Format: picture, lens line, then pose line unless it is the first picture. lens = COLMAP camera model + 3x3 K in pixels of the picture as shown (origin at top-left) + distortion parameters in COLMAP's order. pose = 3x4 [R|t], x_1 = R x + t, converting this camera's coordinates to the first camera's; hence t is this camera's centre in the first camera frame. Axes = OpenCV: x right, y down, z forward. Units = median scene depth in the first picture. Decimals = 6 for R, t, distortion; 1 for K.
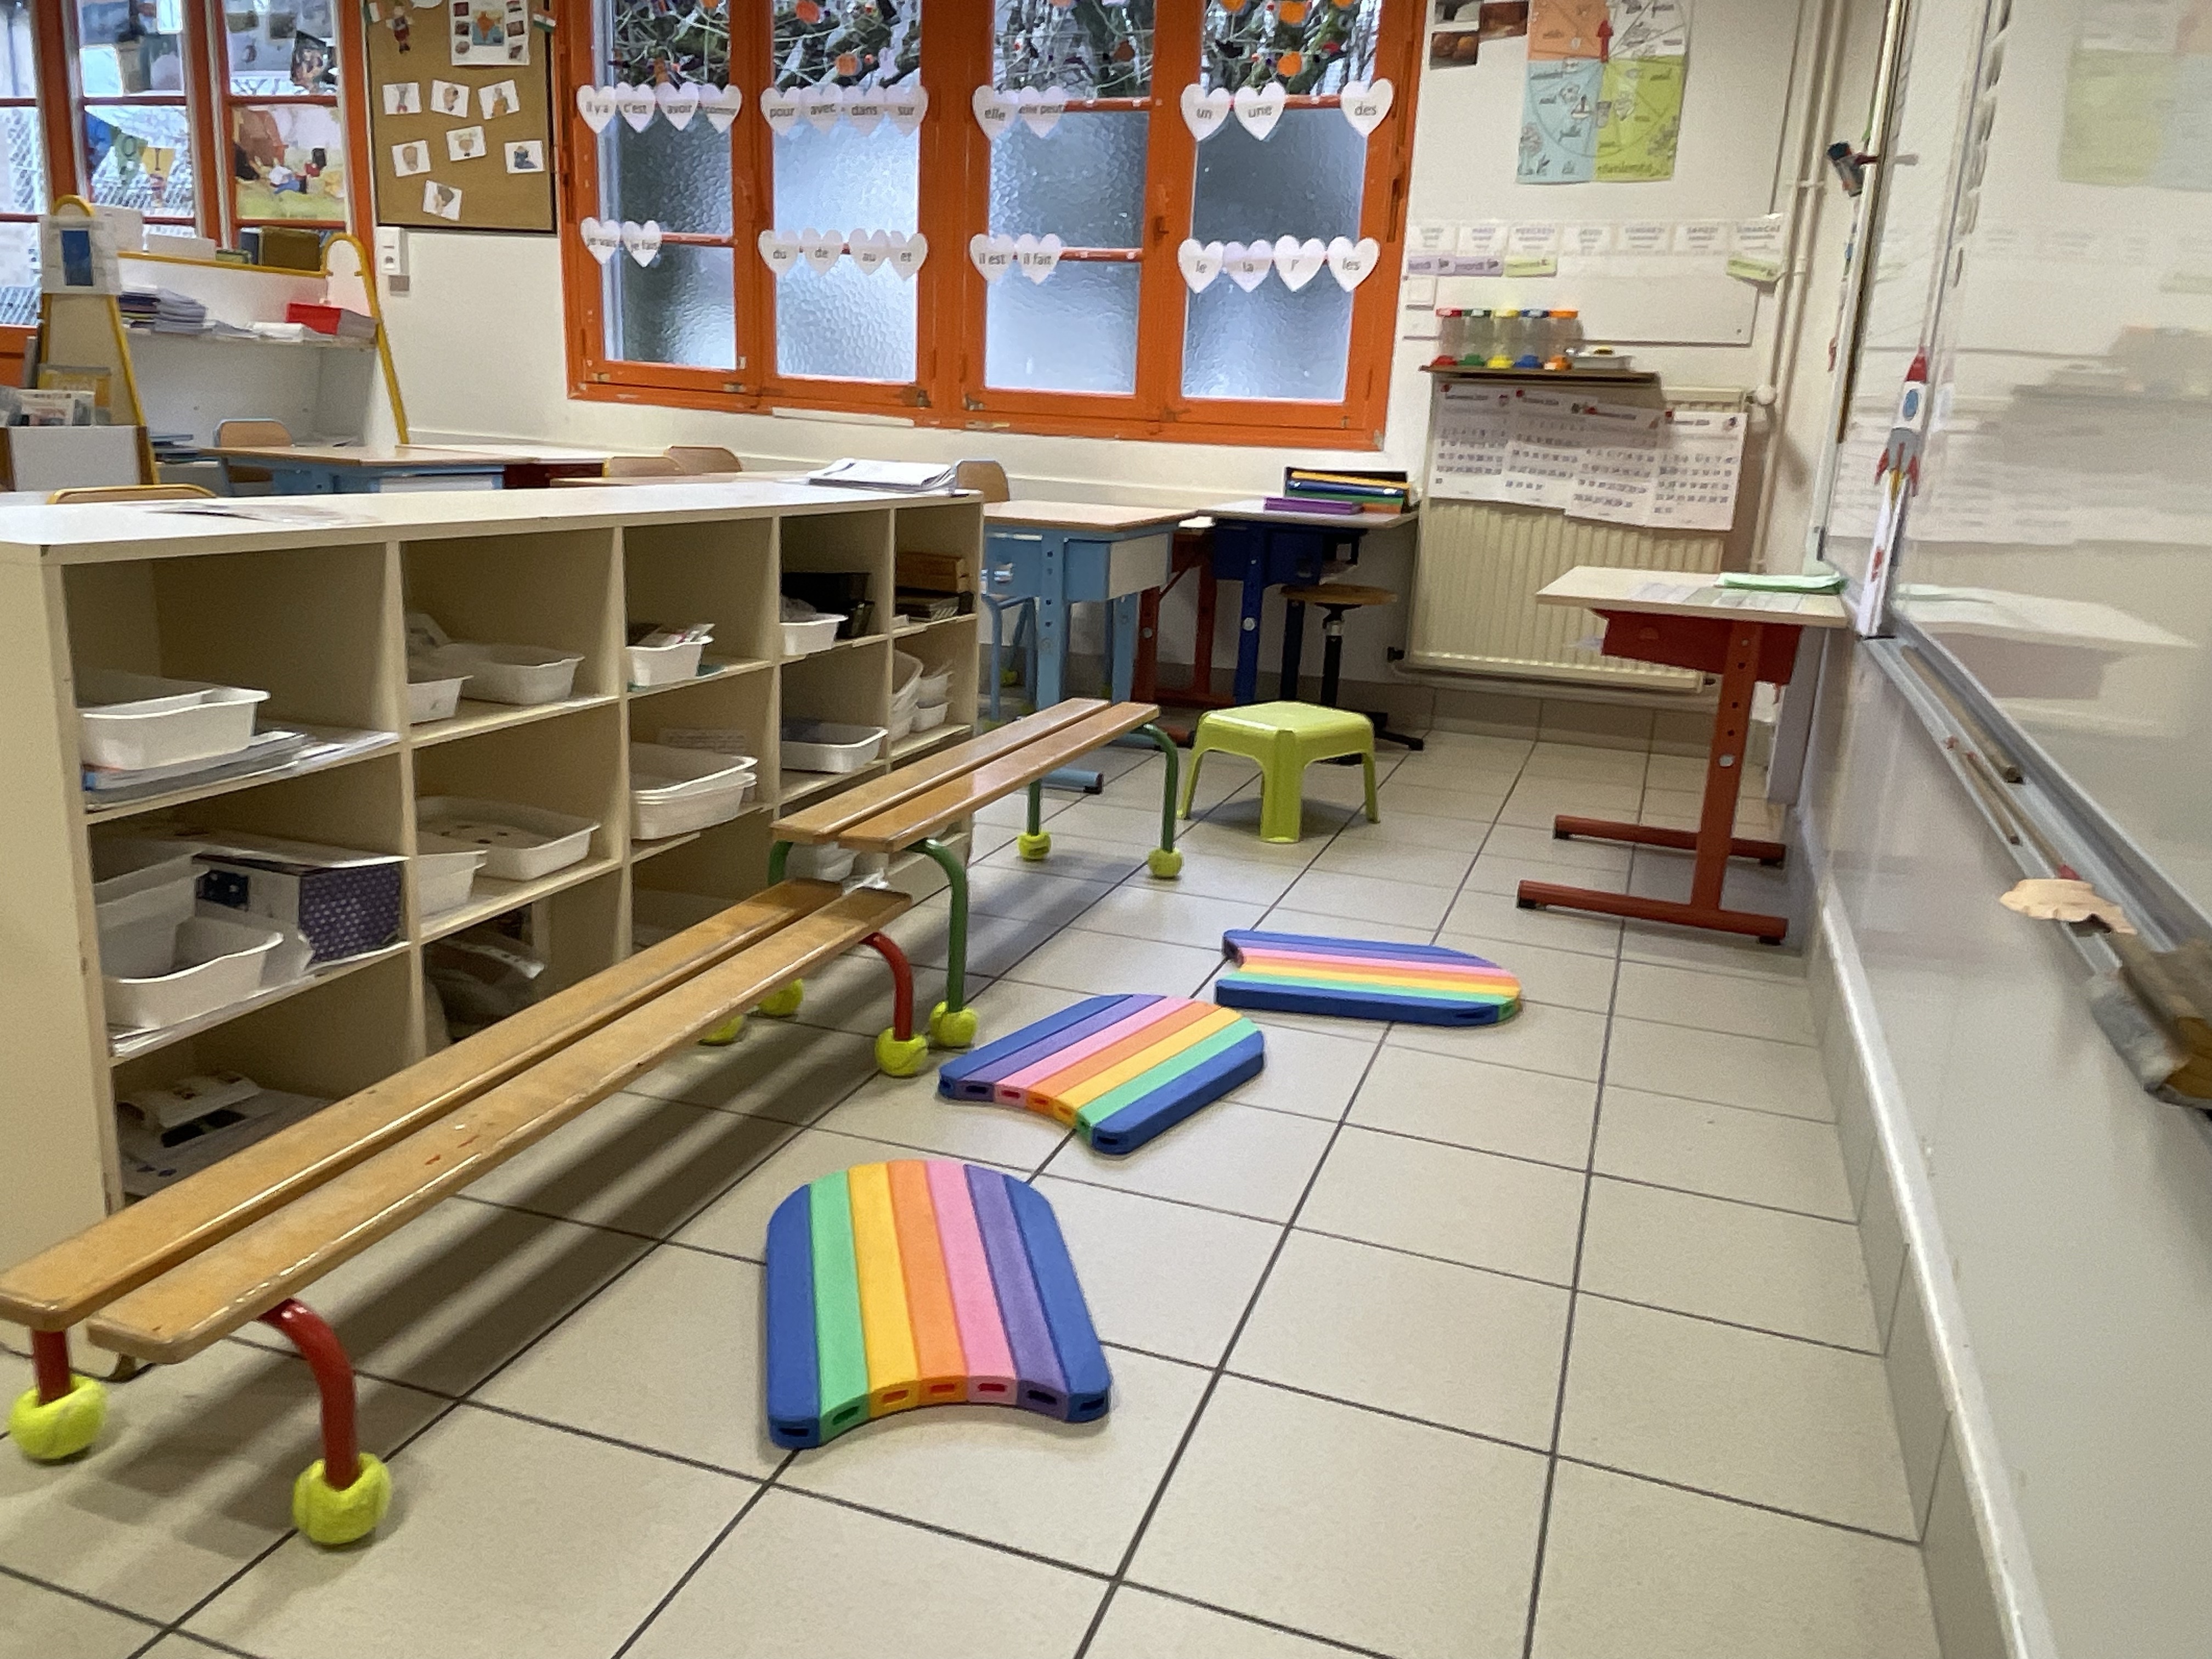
lens RADIAL K [[1674.1, 0, 1106.0], [0, 1674.1, 829.5], [0, 0, 1]] dist [0.185937, -0.220152]
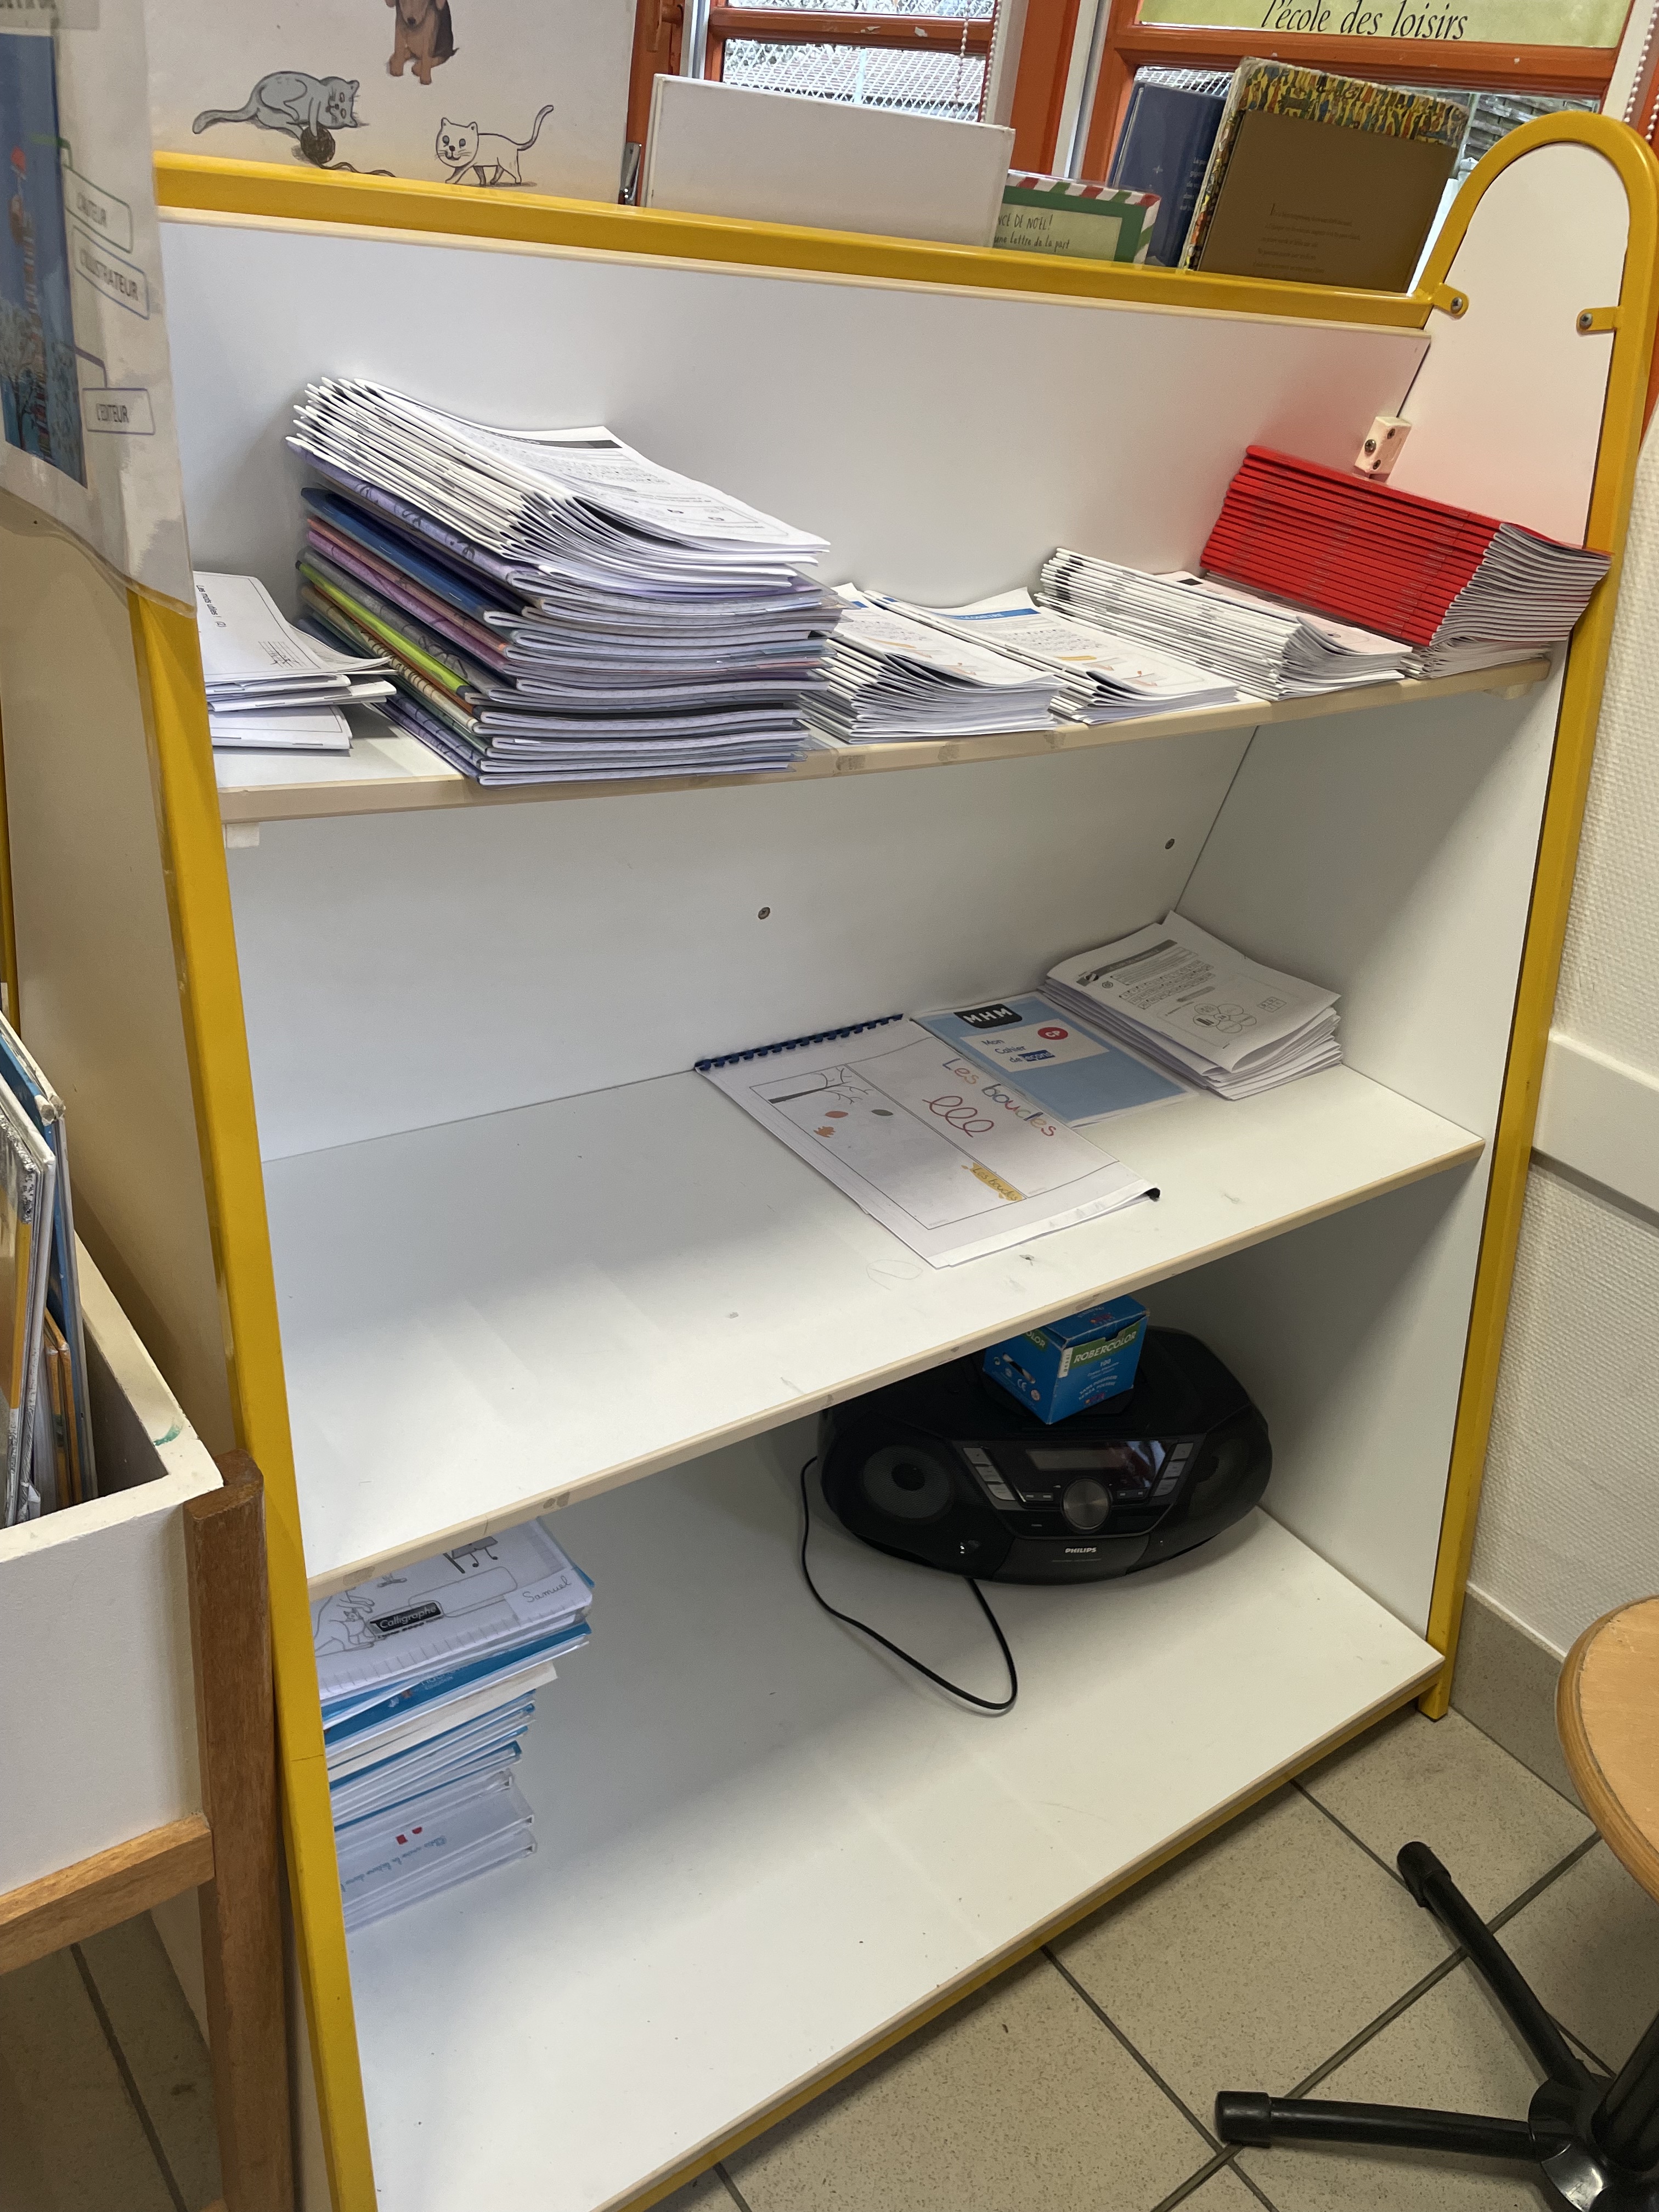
lens RADIAL K [[1654.7, 0, 768.0], [0, 1654.7, 1109.8], [0, 0, 1]] dist [0.060832, -0.075725]
pose [[0.817093, 0.301521, -0.491370, -1.301627], [-0.208478, 0.949183, 0.235773, -0.871758], [0.537491, -0.090209, 0.838431, 2.608438]]
